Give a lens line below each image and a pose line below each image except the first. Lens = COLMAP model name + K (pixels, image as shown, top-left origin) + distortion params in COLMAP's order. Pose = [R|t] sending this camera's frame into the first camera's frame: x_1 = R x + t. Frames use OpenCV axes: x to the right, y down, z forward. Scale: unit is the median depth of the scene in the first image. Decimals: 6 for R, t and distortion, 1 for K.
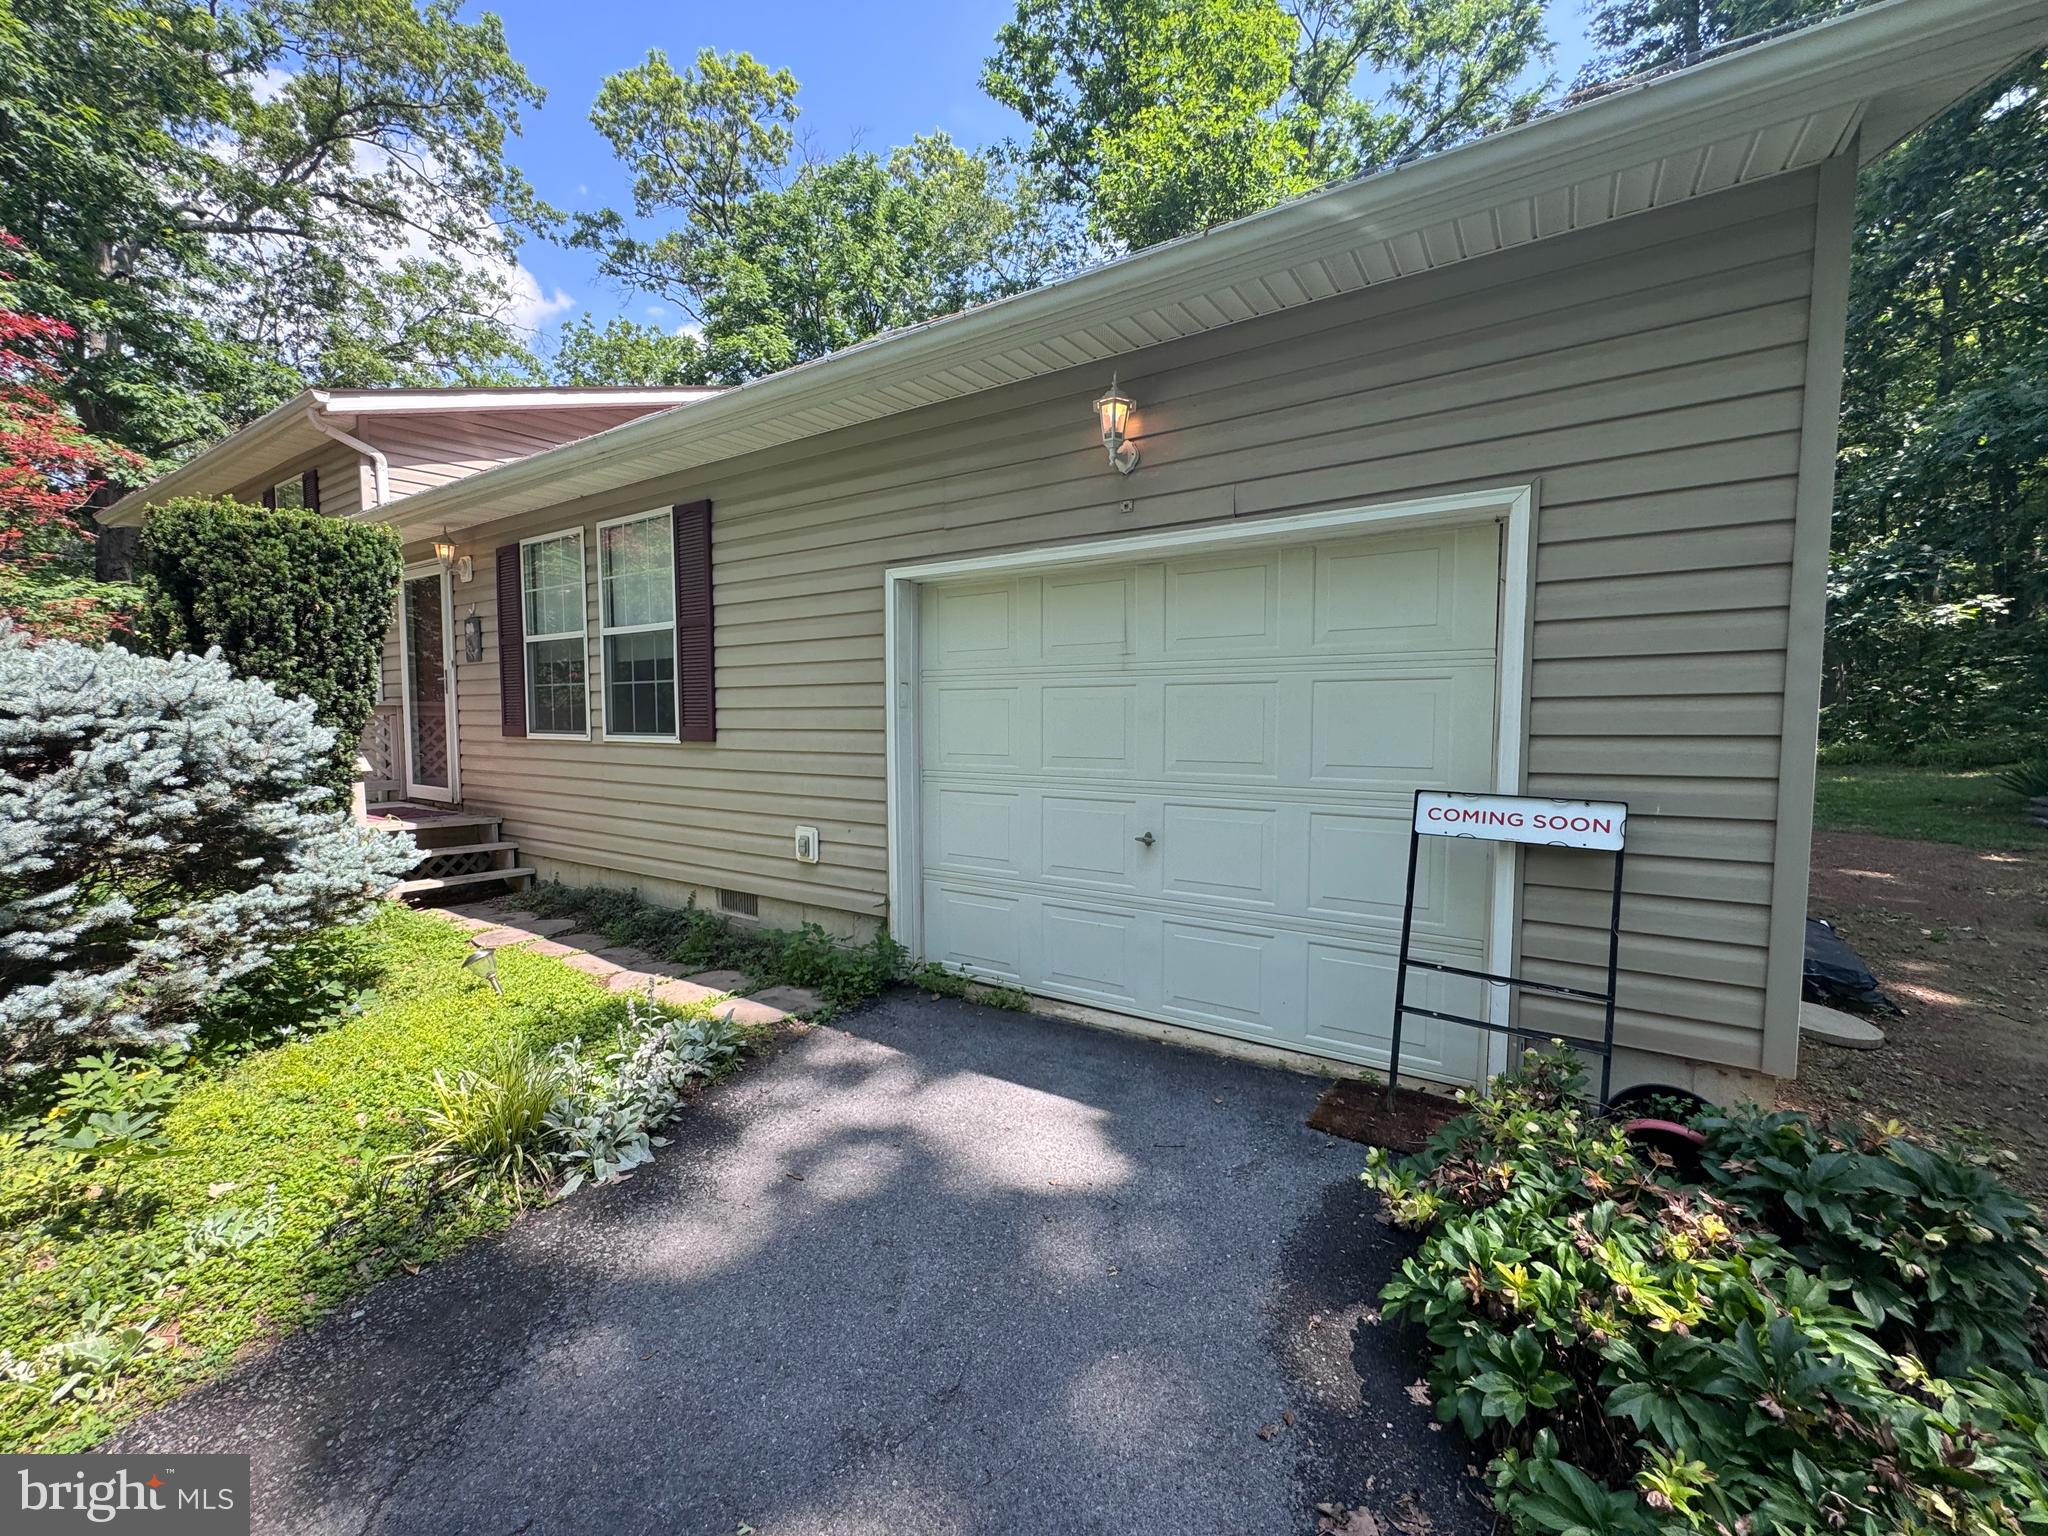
lens RADIAL K [[820.8, 0, 1023.8], [0, 820.8, 765.0], [0, 0, 1]] dist [-0.000092, 0.000472]
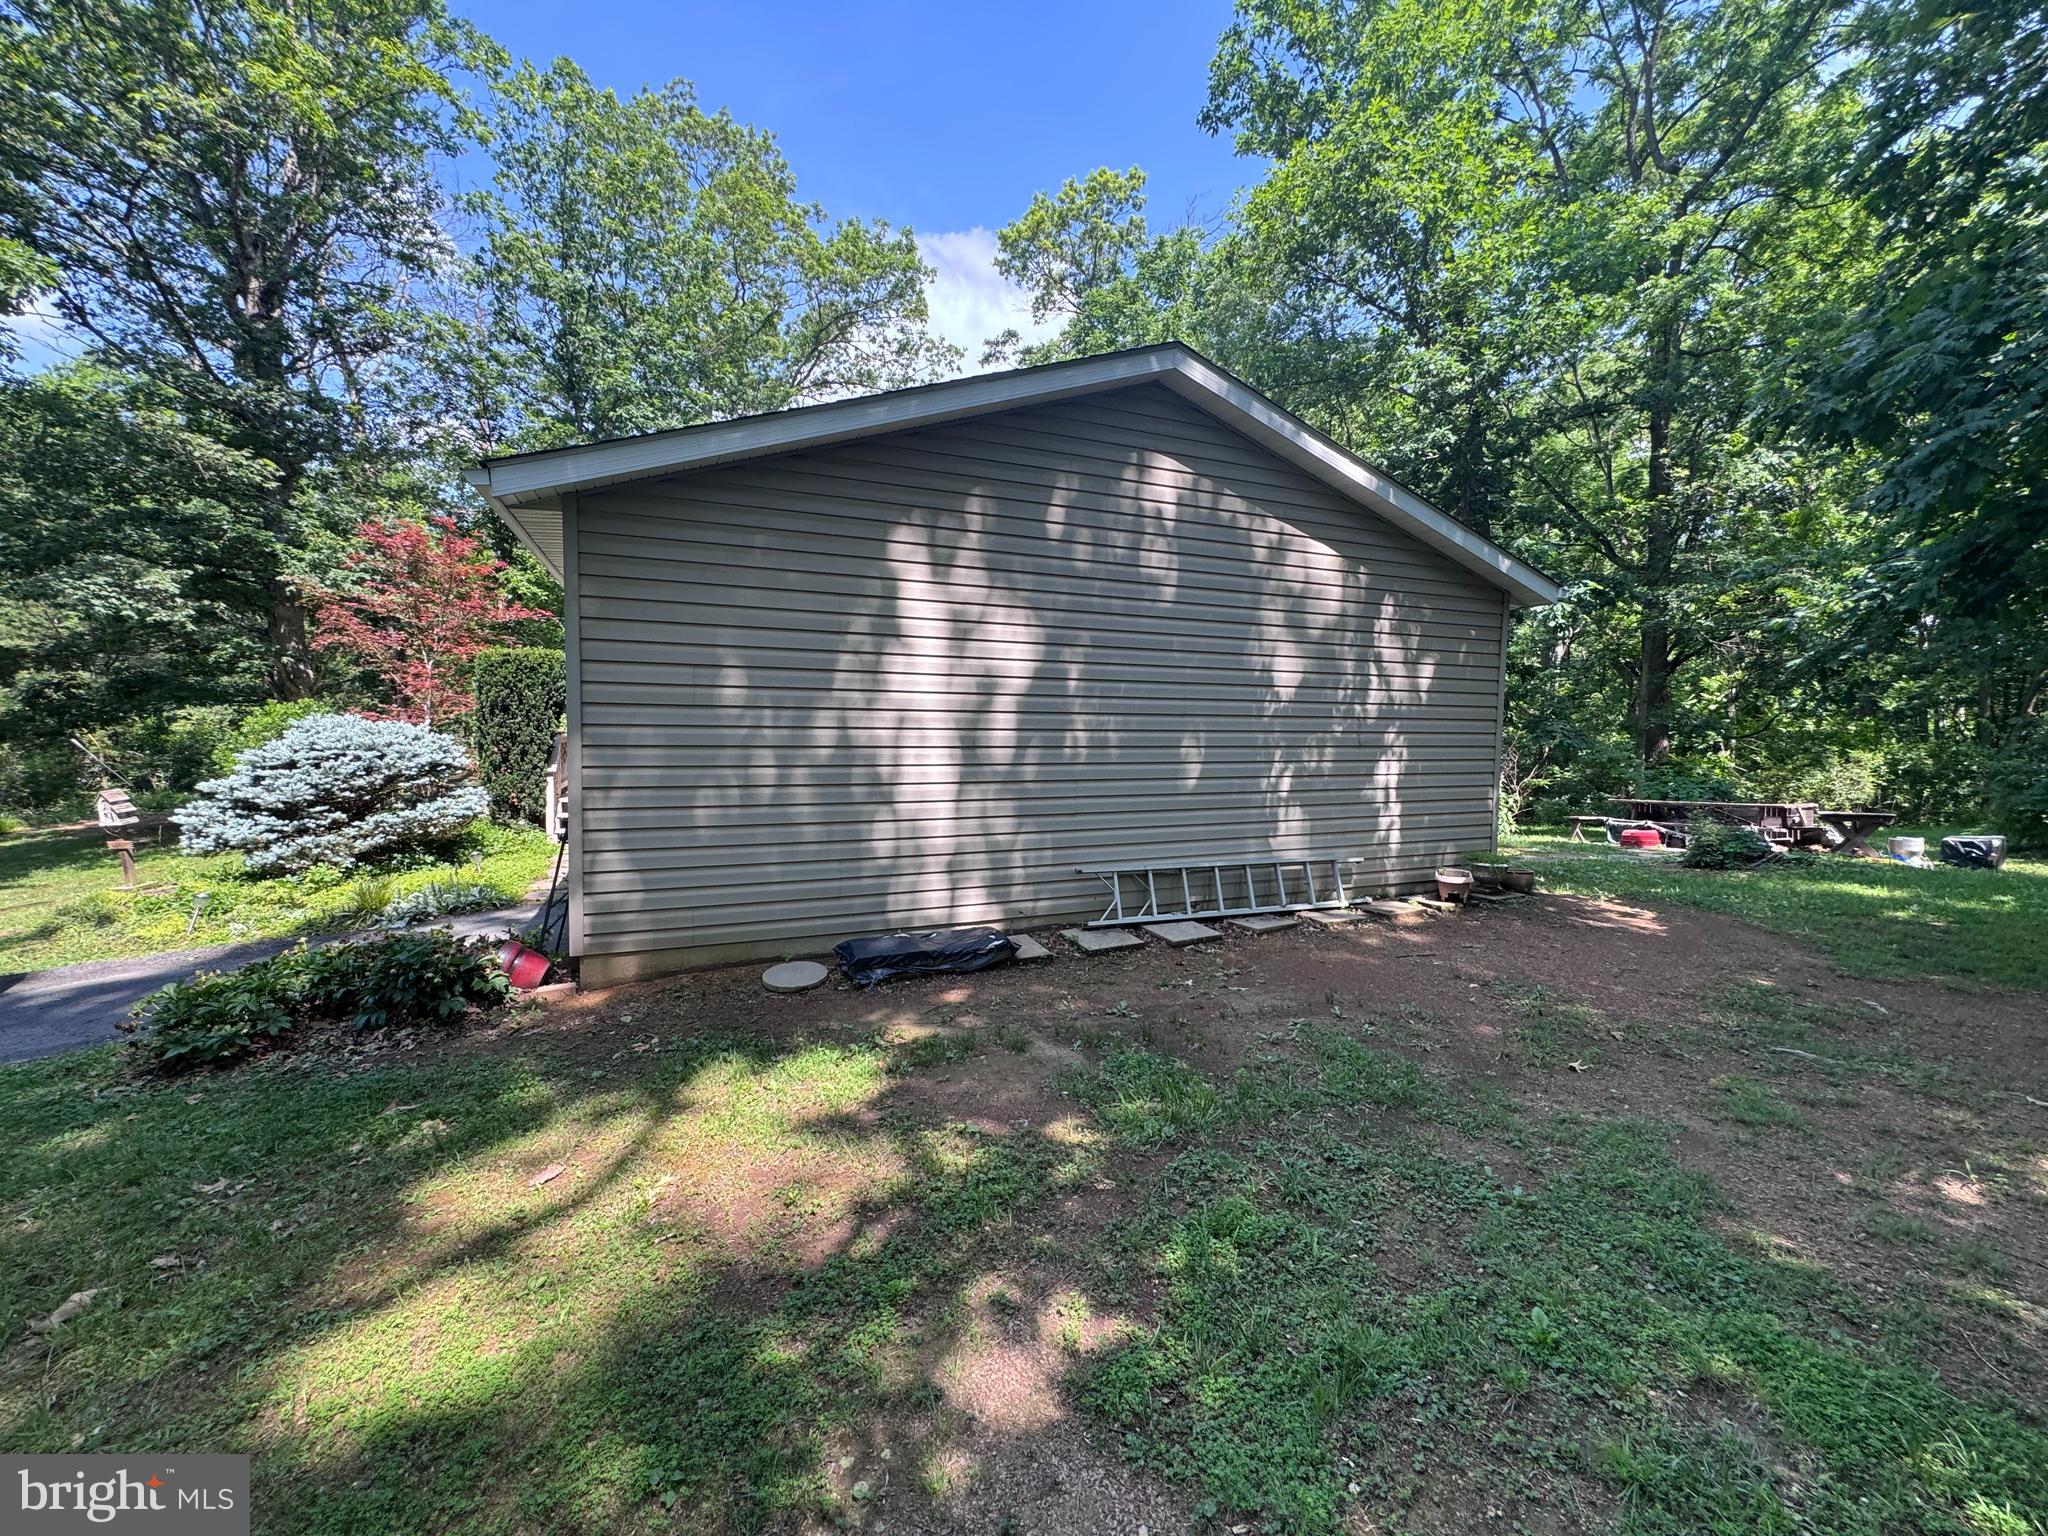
lens RADIAL K [[820.8, 0, 1025.3], [0, 820.8, 766.3], [0, 0, 1]] dist [-0.000092, 0.000472]
pose [[0.830358, 0.034331, -0.556172, 1.402497], [-0.042880, 0.999077, -0.002348, -0.054993], [0.555579, 0.025798, 0.831064, -0.044757]]
